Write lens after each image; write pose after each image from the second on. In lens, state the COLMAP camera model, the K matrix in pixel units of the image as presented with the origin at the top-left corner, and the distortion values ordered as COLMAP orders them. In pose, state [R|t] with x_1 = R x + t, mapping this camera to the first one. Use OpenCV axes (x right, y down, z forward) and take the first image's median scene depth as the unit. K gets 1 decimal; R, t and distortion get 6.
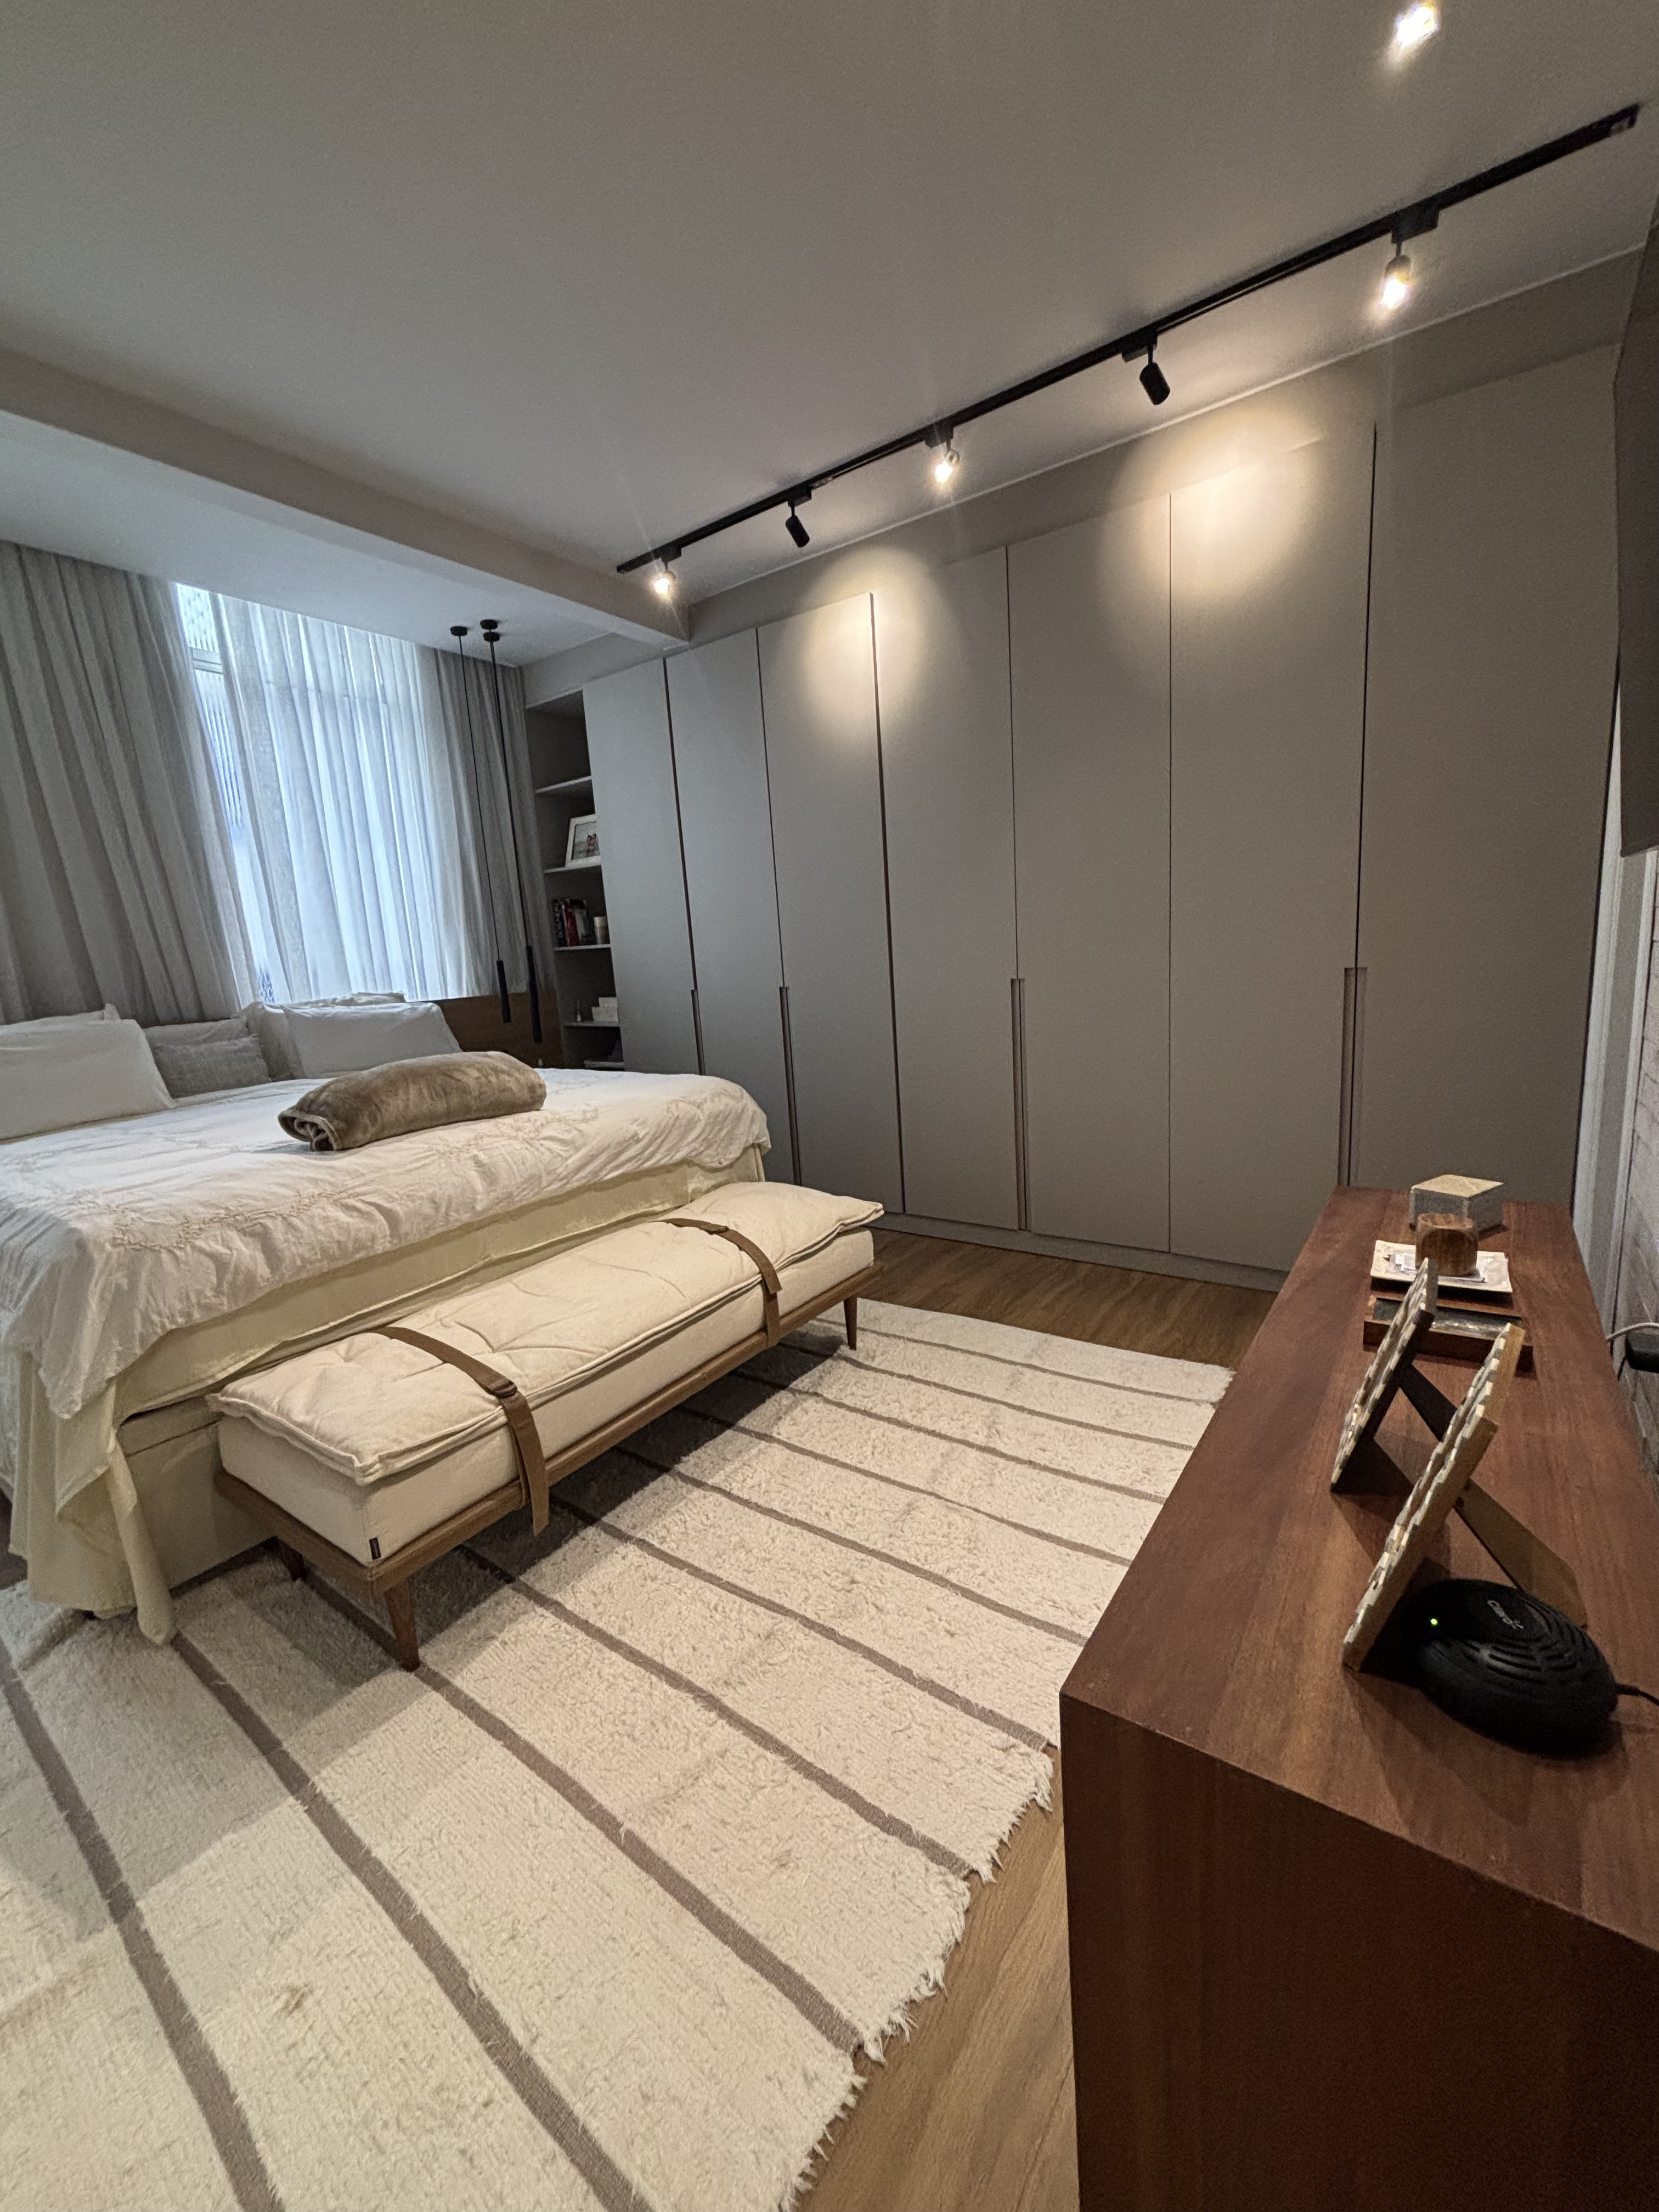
lens RADIAL K [[894.4, 0, 844.8], [0, 894.4, 1107.9], [0, 0, 1]] dist [-0.005178, 0.001205]
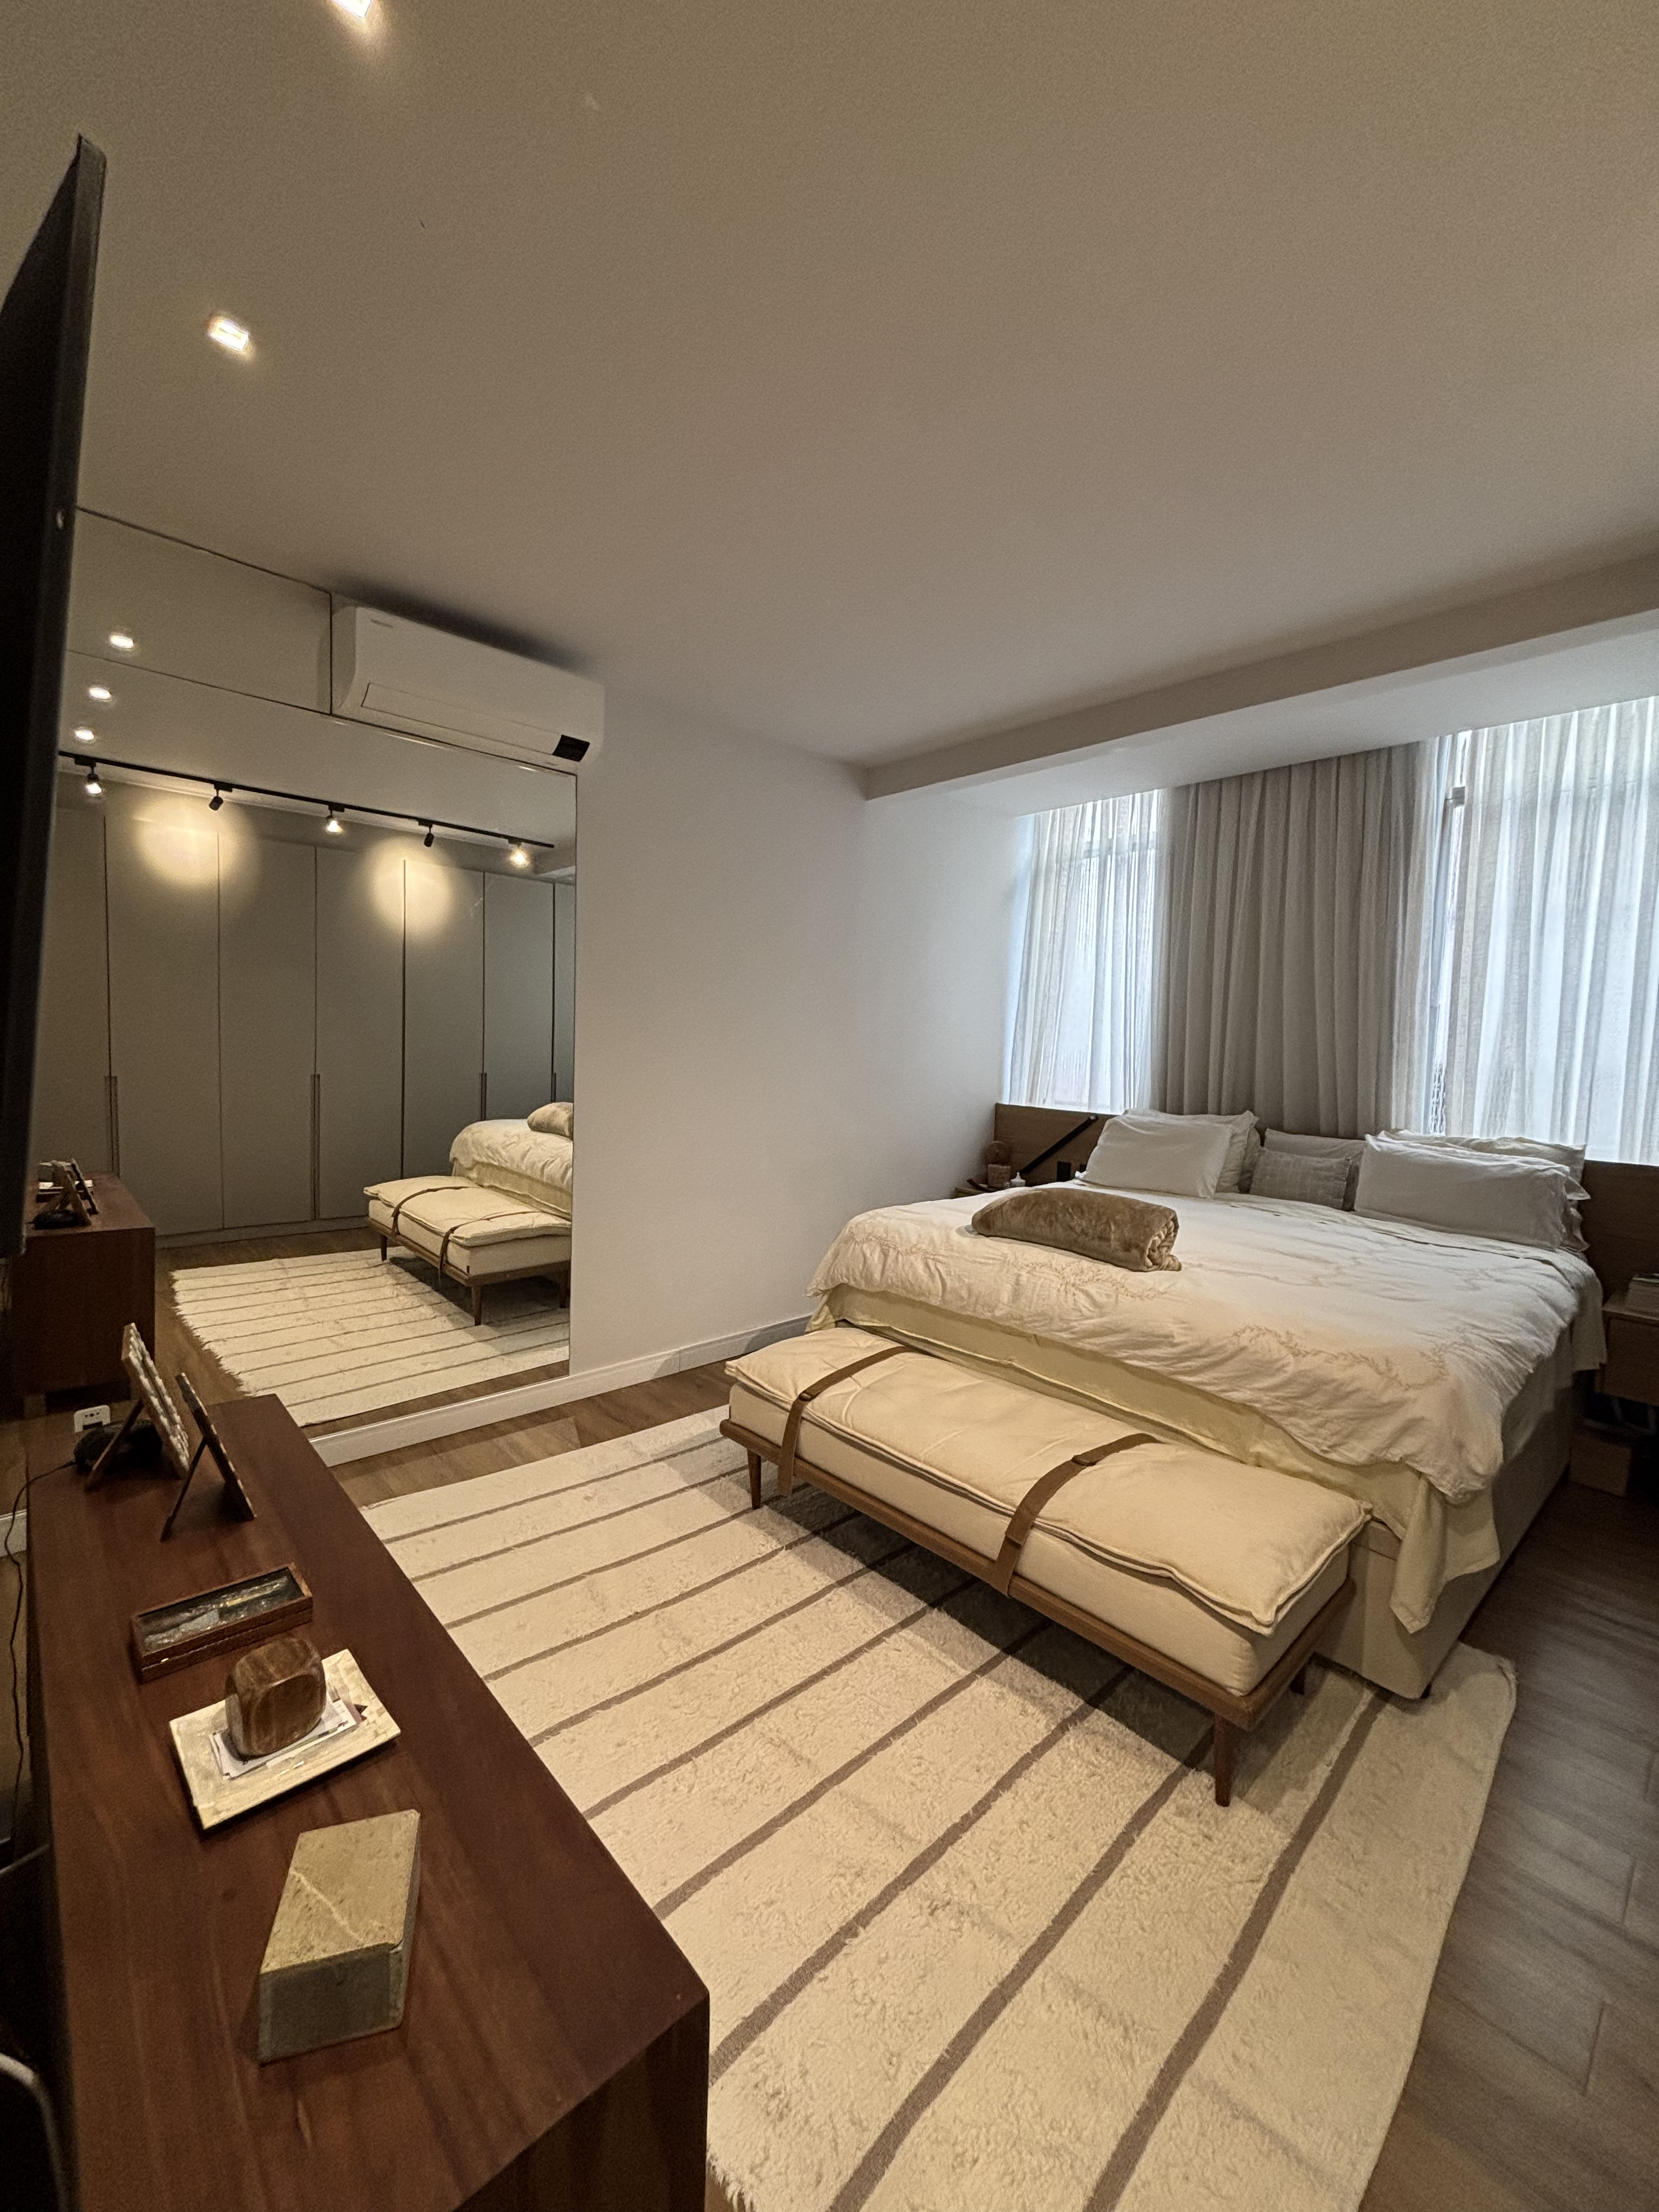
lens RADIAL K [[894.4, 0, 813.4], [0, 894.4, 1109.5], [0, 0, 1]] dist [-0.005178, 0.001205]
pose [[-0.213974, 0.131728, -0.967917, 0.756081], [-0.198377, 0.964358, 0.175098, -0.308651], [0.956484, 0.229479, -0.180216, 0.898667]]
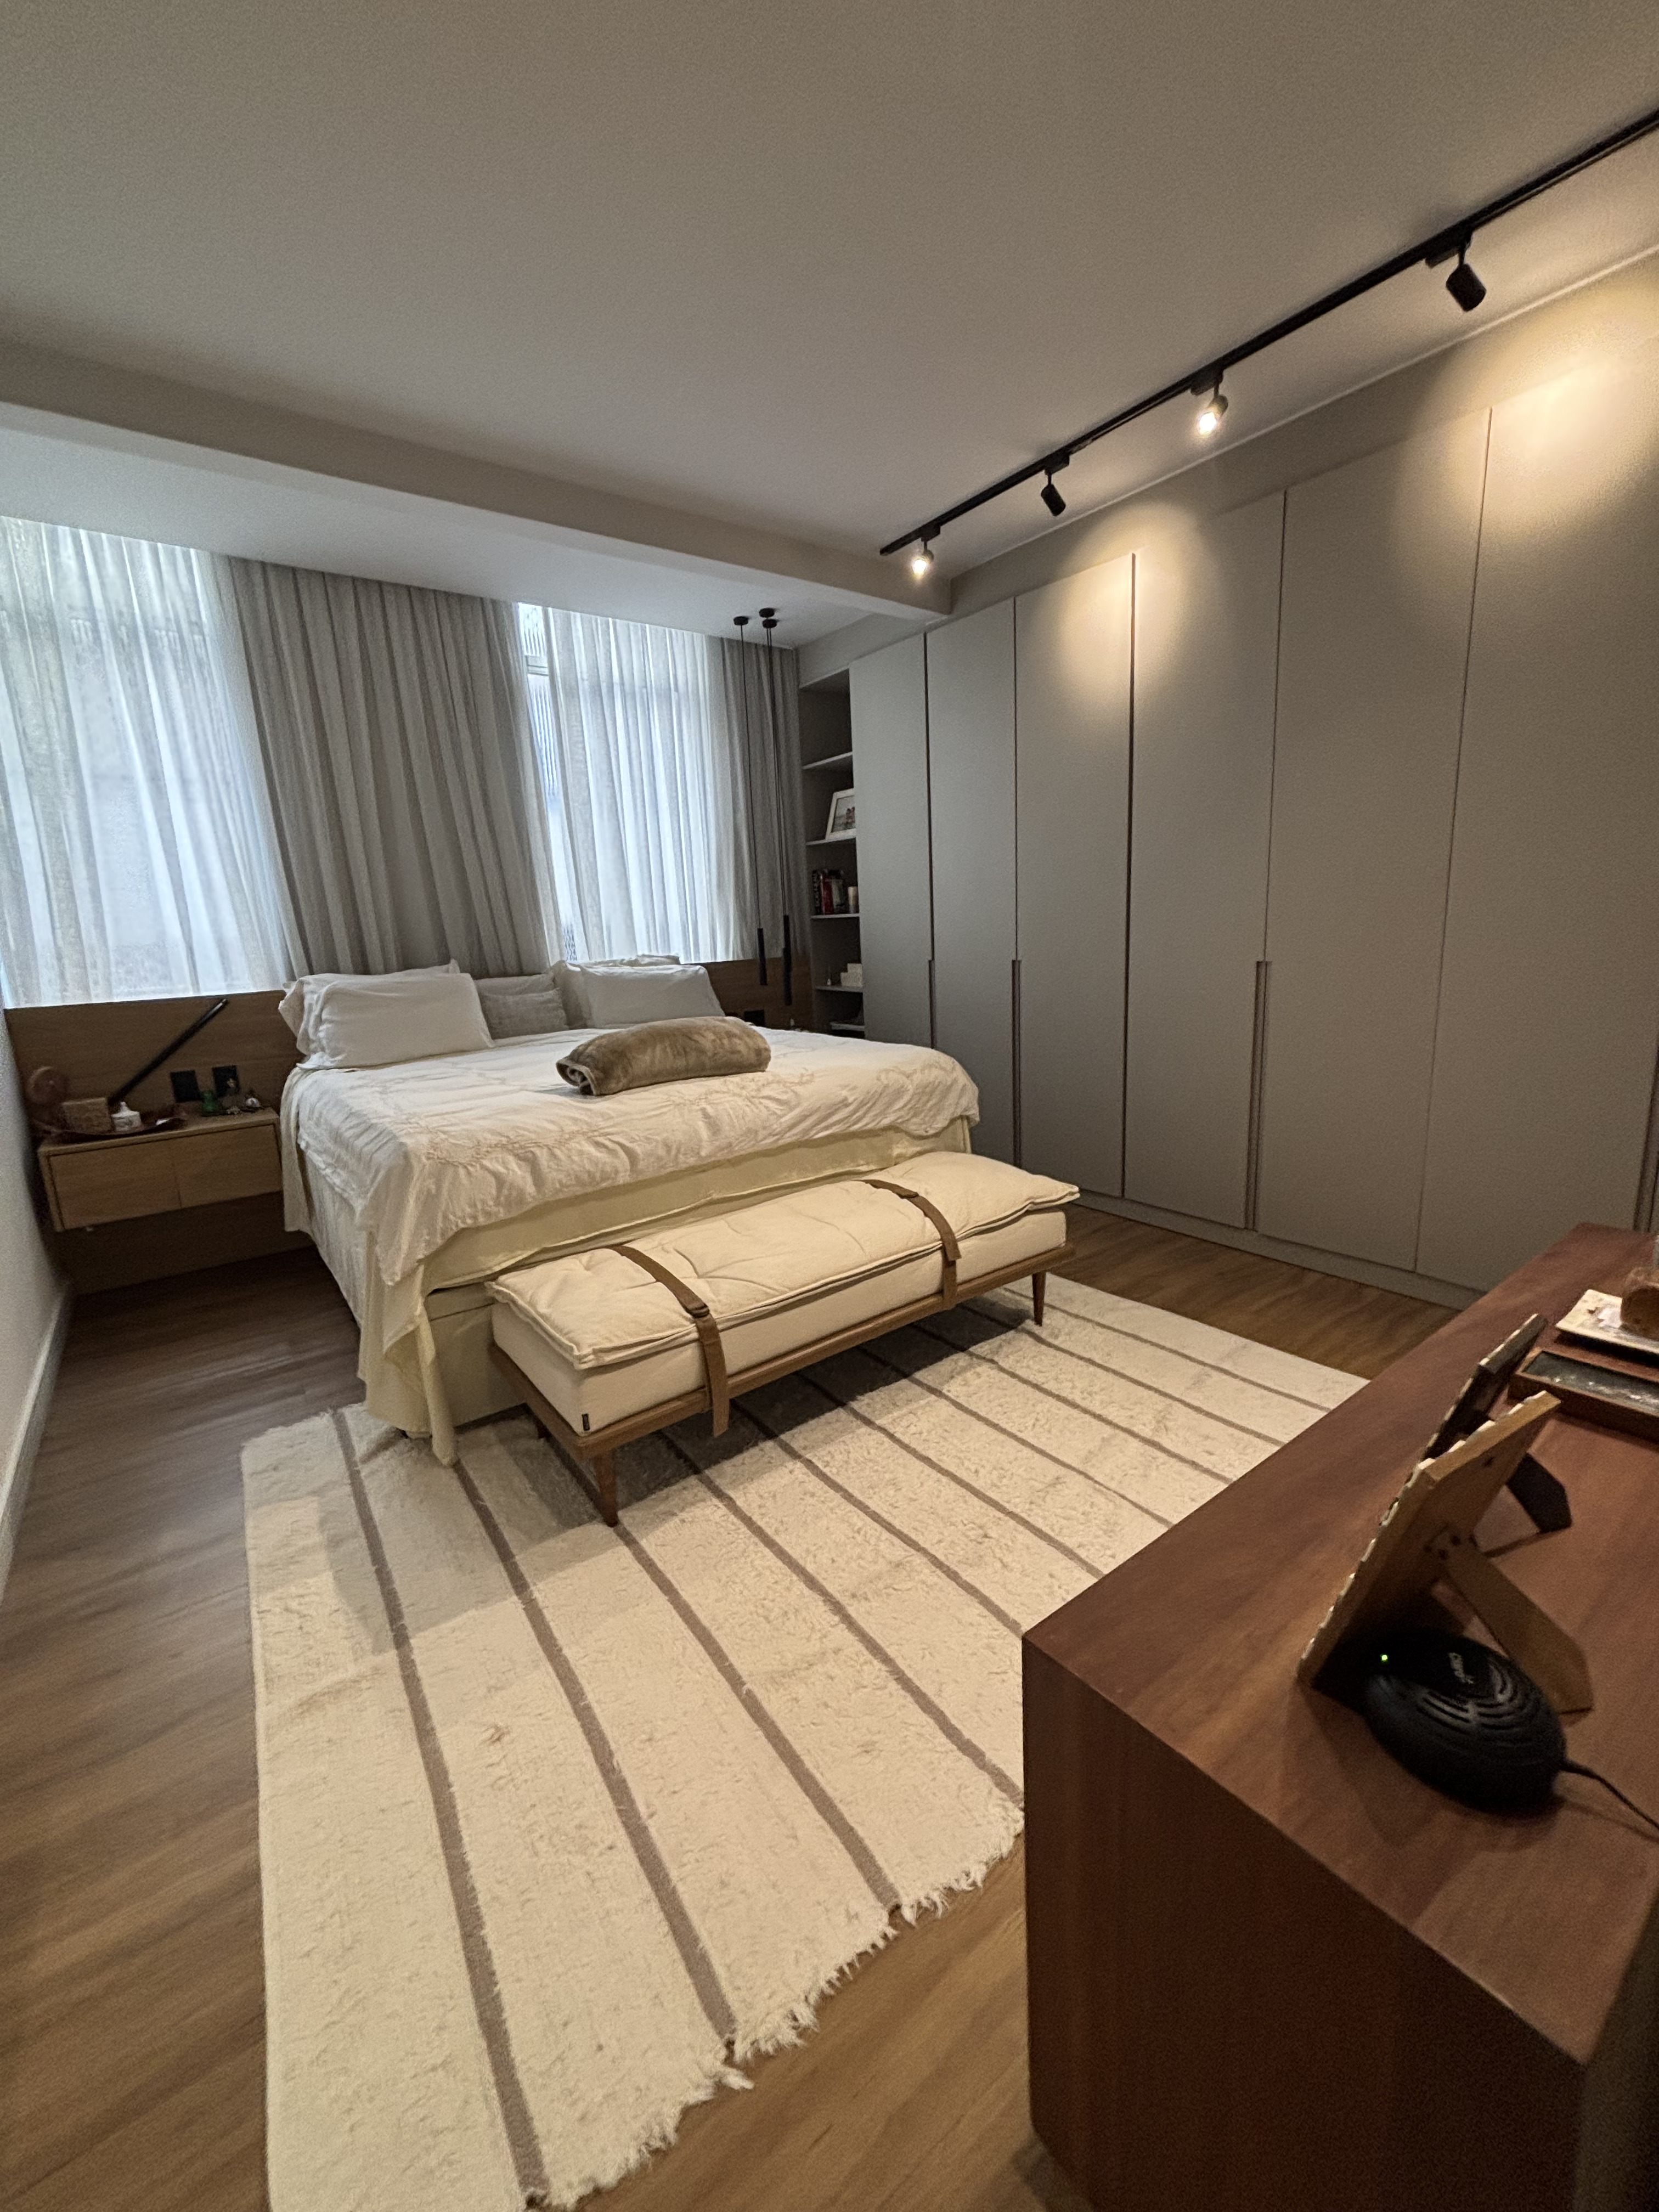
lens RADIAL K [[894.4, 0, 838.7], [0, 894.4, 1112.4], [0, 0, 1]] dist [-0.005178, 0.001205]
pose [[0.952729, 0.081861, -0.292586, 0.088800], [-0.067460, 0.995977, 0.058990, -0.021090], [0.296237, -0.036464, 0.954418, -0.044323]]
